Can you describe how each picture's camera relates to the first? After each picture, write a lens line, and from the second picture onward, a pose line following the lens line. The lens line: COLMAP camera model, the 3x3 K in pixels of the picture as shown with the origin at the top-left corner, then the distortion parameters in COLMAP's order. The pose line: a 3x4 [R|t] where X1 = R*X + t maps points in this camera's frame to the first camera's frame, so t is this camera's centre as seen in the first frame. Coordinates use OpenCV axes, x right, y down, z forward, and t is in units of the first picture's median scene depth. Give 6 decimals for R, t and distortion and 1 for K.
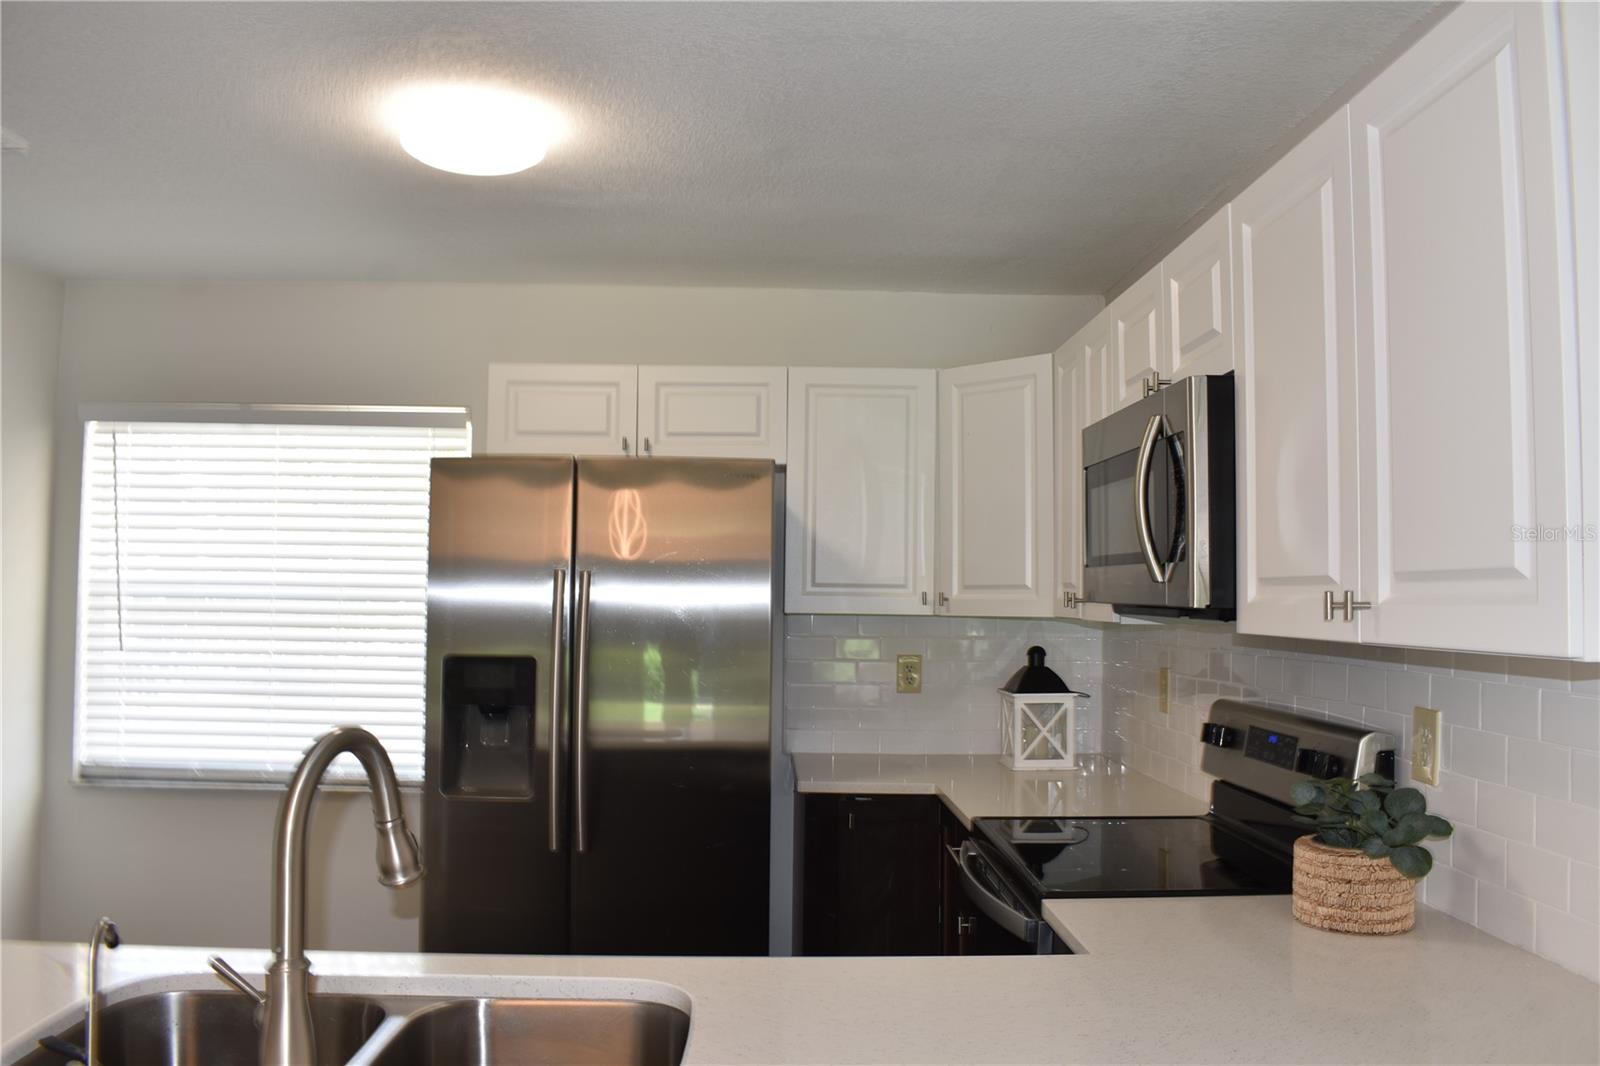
lens RADIAL K [[1244.7, 0, 803.5], [0, 1244.7, 526.3], [0, 0, 1]] dist [-0.094389, 0.017291]
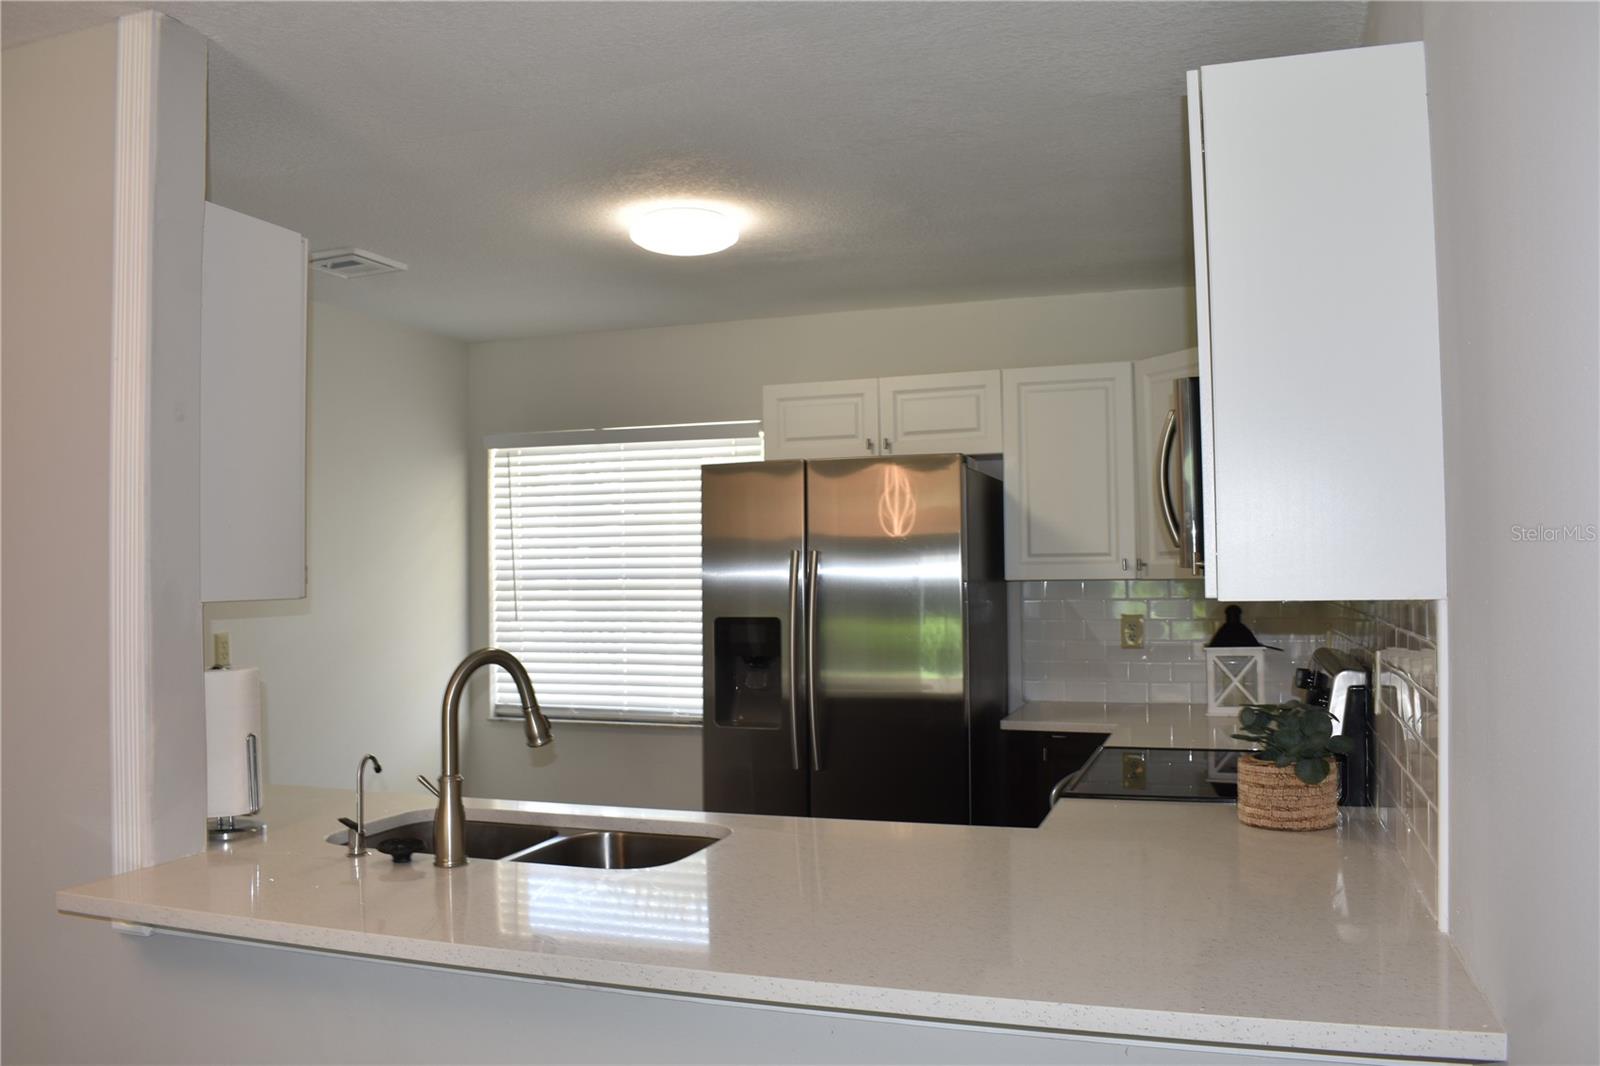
lens RADIAL K [[1244.7, 0, 798.5], [0, 1244.7, 538.5], [0, 0, 1]] dist [-0.094389, 0.017291]
pose [[0.931749, -0.032347, -0.361660, 0.231554], [0.043685, 0.998776, 0.023215, -0.005151], [0.360467, -0.037429, 0.932021, -0.163550]]
